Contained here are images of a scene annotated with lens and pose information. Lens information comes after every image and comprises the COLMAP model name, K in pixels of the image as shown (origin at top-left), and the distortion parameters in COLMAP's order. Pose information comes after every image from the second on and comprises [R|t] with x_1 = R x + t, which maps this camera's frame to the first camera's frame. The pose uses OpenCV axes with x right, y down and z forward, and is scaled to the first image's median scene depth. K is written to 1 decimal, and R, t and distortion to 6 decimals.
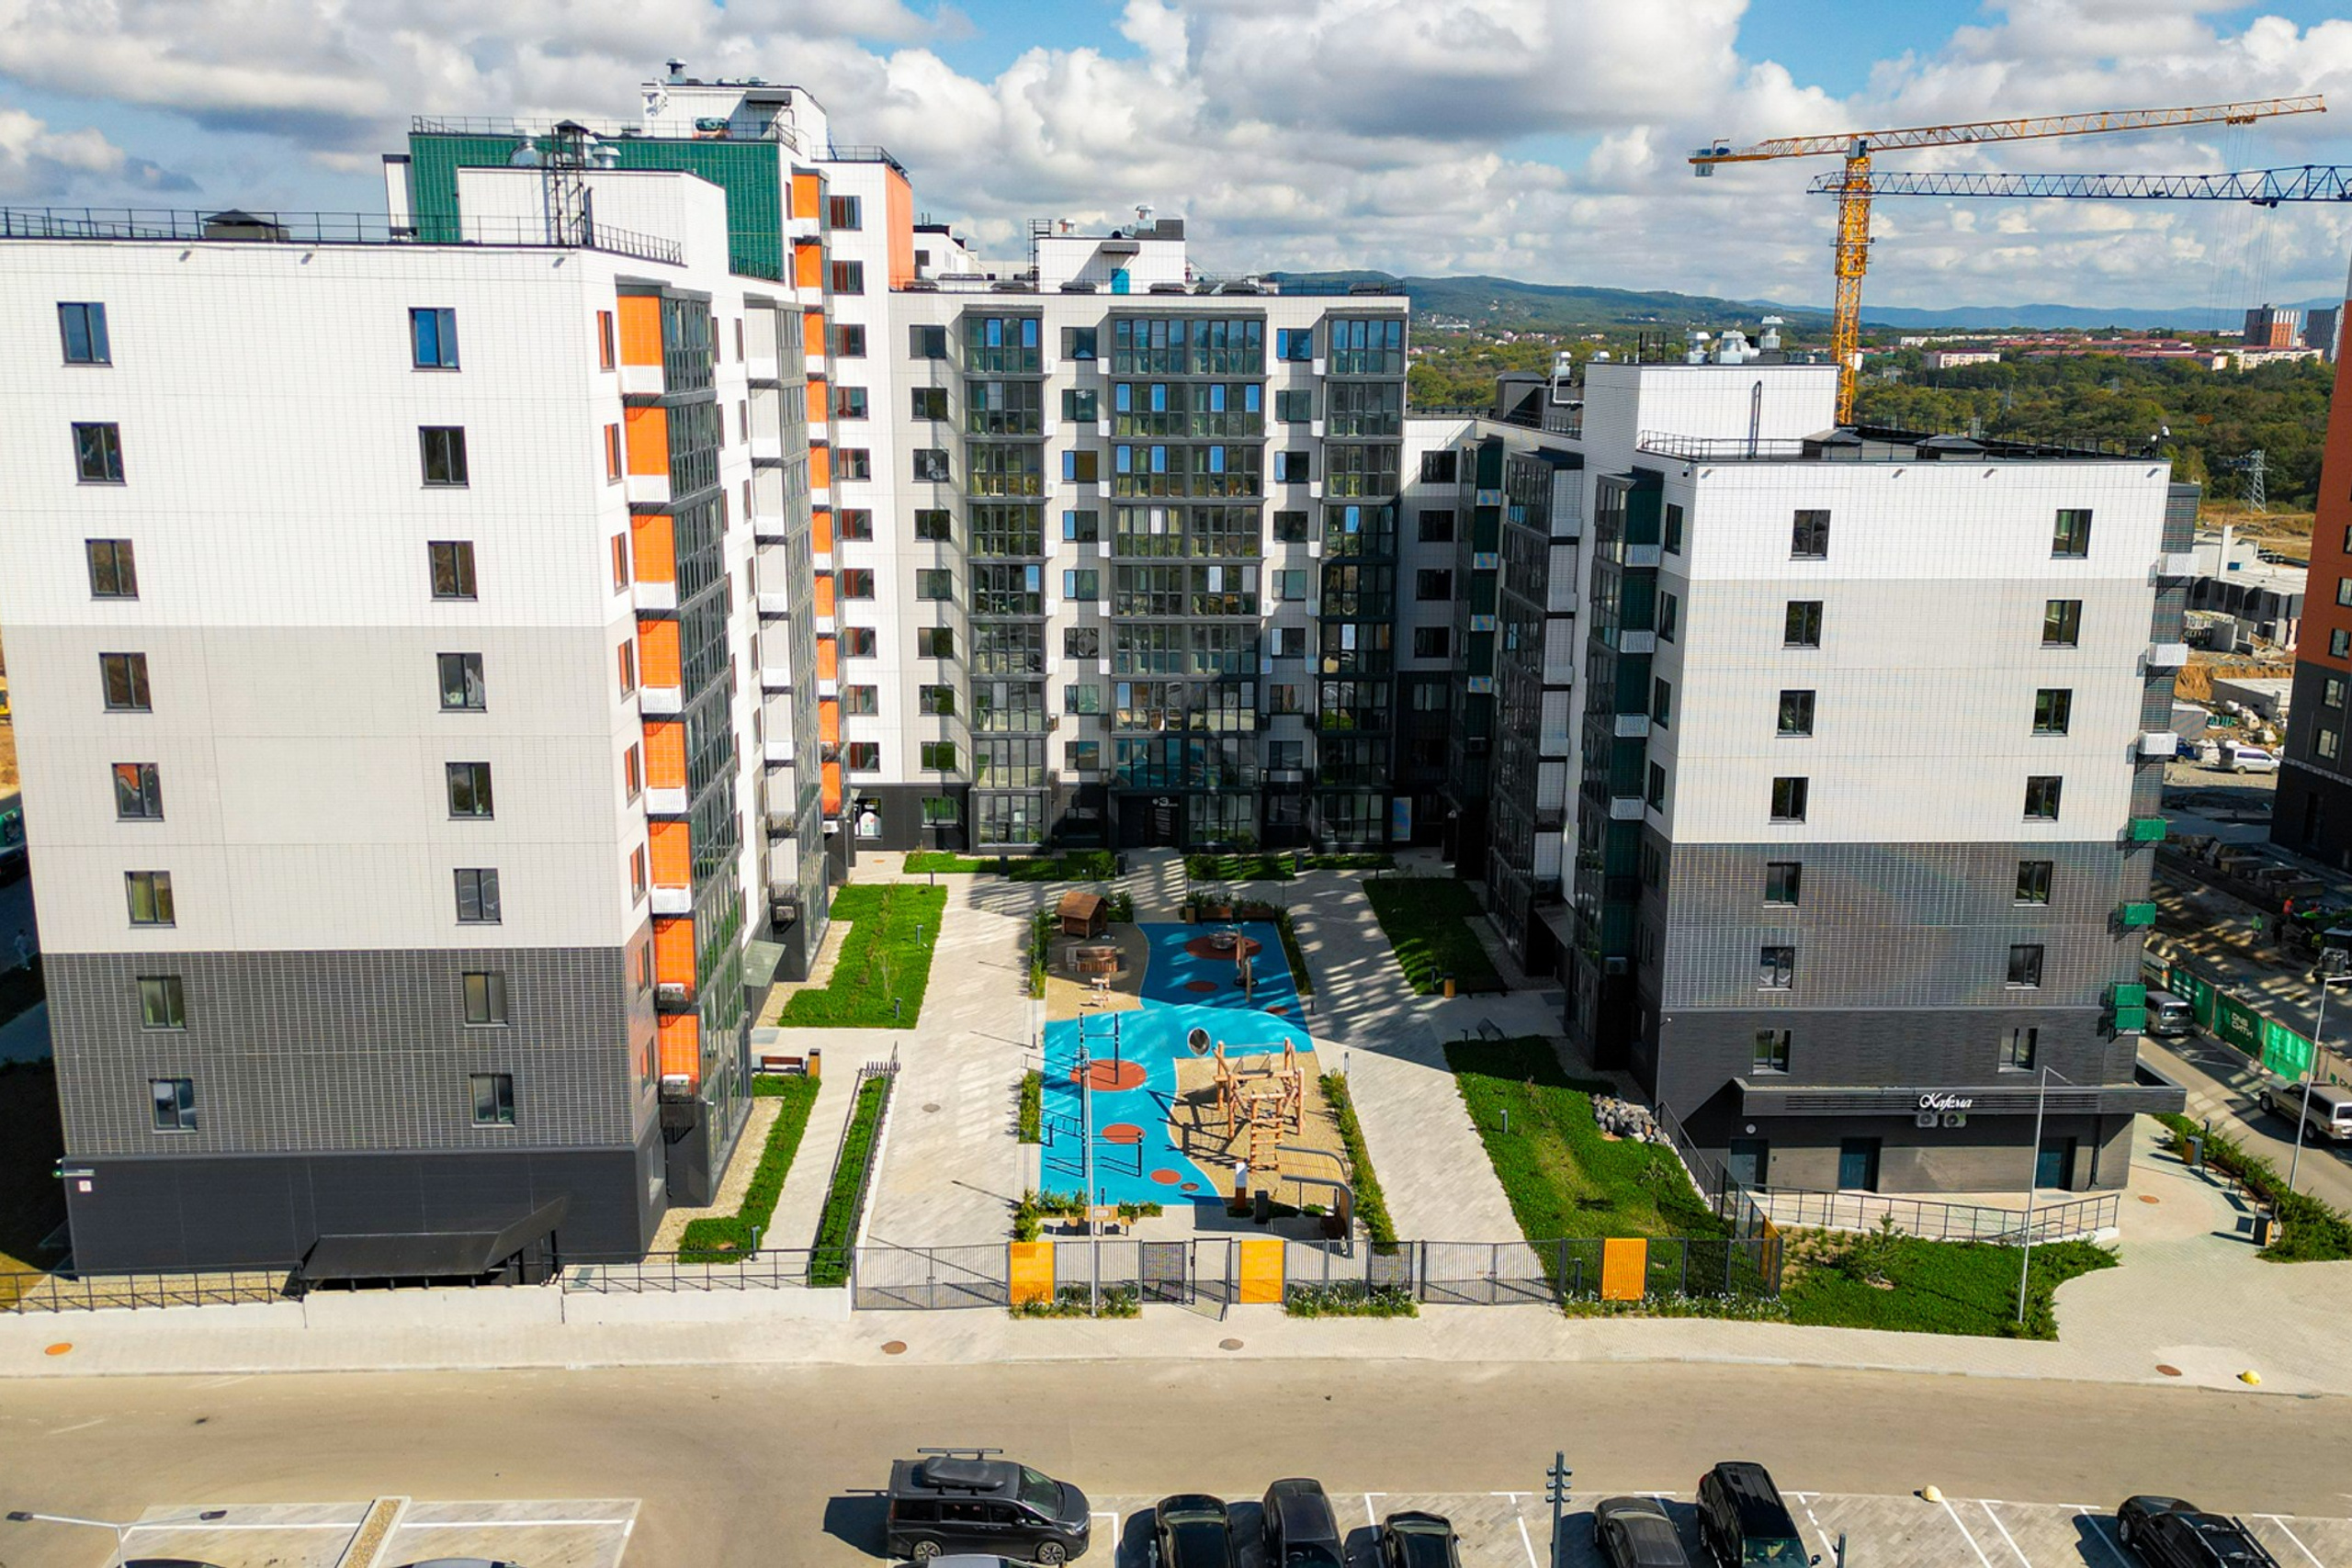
lens RADIAL K [[1969.2, 0, 1176.0], [0, 1969.2, 784.0], [0, 0, 1]] dist [0.075804, -0.116574]
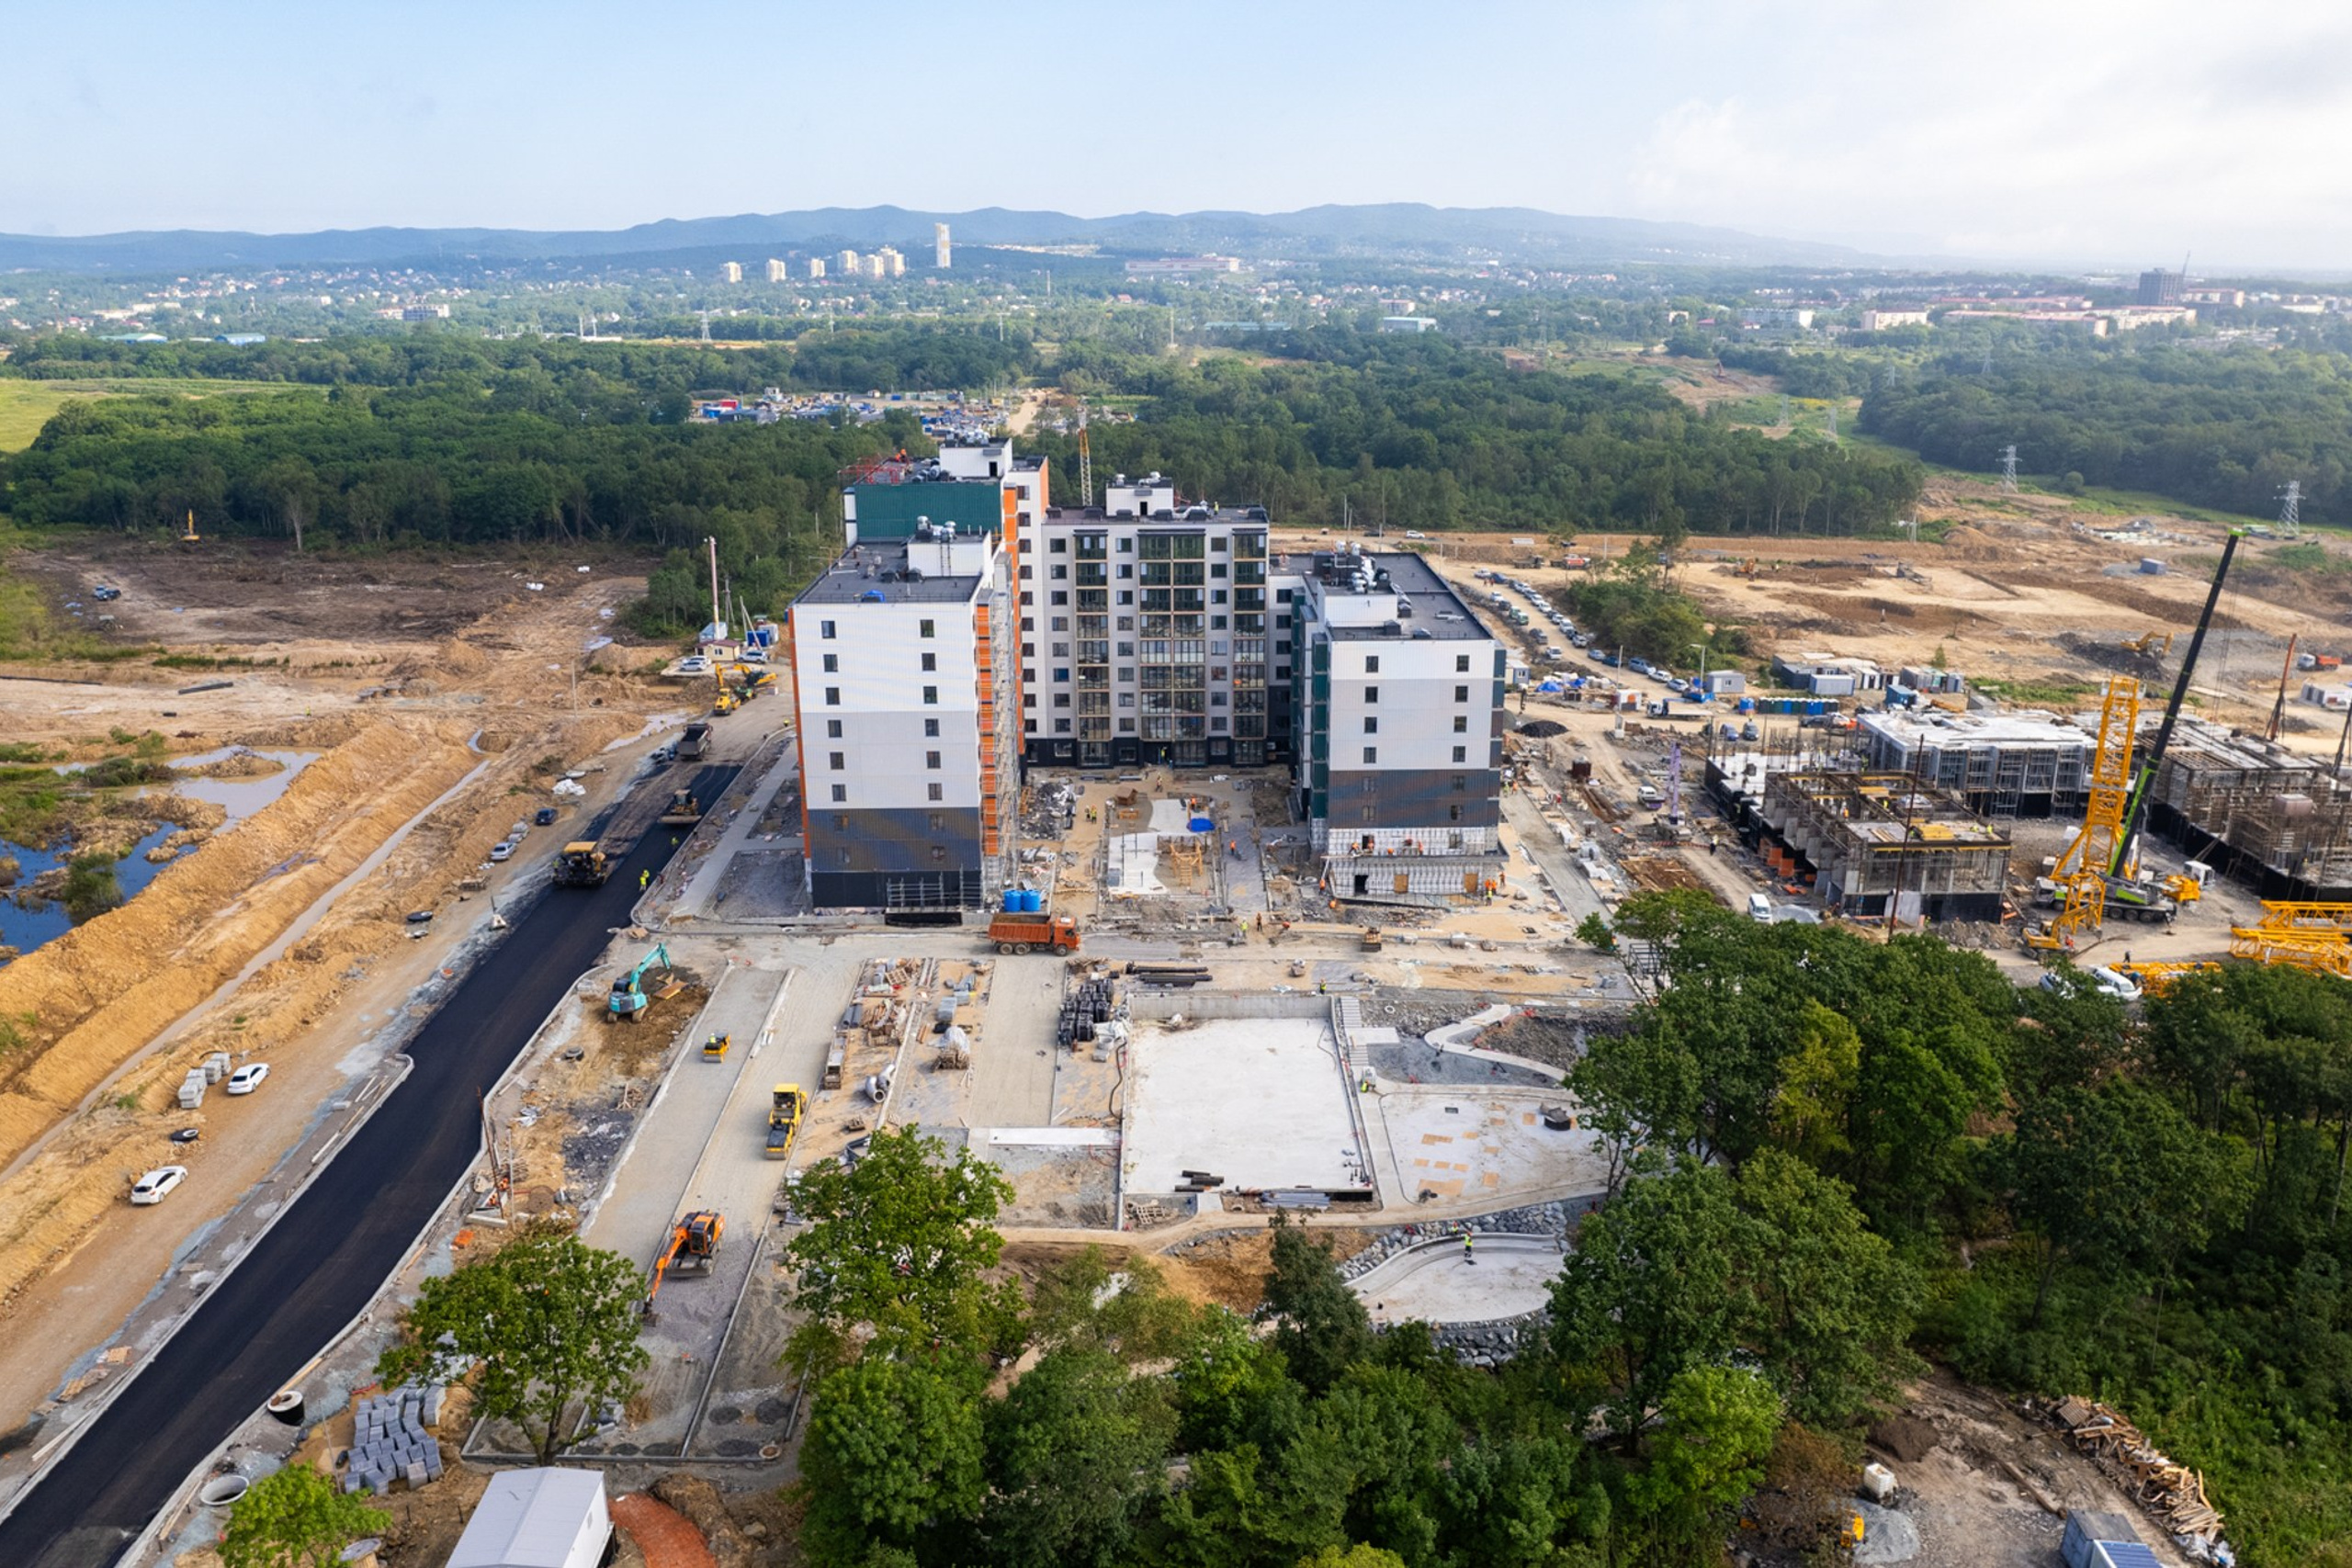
lens RADIAL K [[1807.0, 0, 1176.0], [0, 1807.0, 784.0], [0, 0, 1]] dist [-0.067734, 0.038383]
pose [[0.999277, -0.003150, -0.037881, 0.123322], [0.005550, 0.997971, 0.063425, -0.110923], [0.037605, -0.063589, 0.997267, -1.516433]]
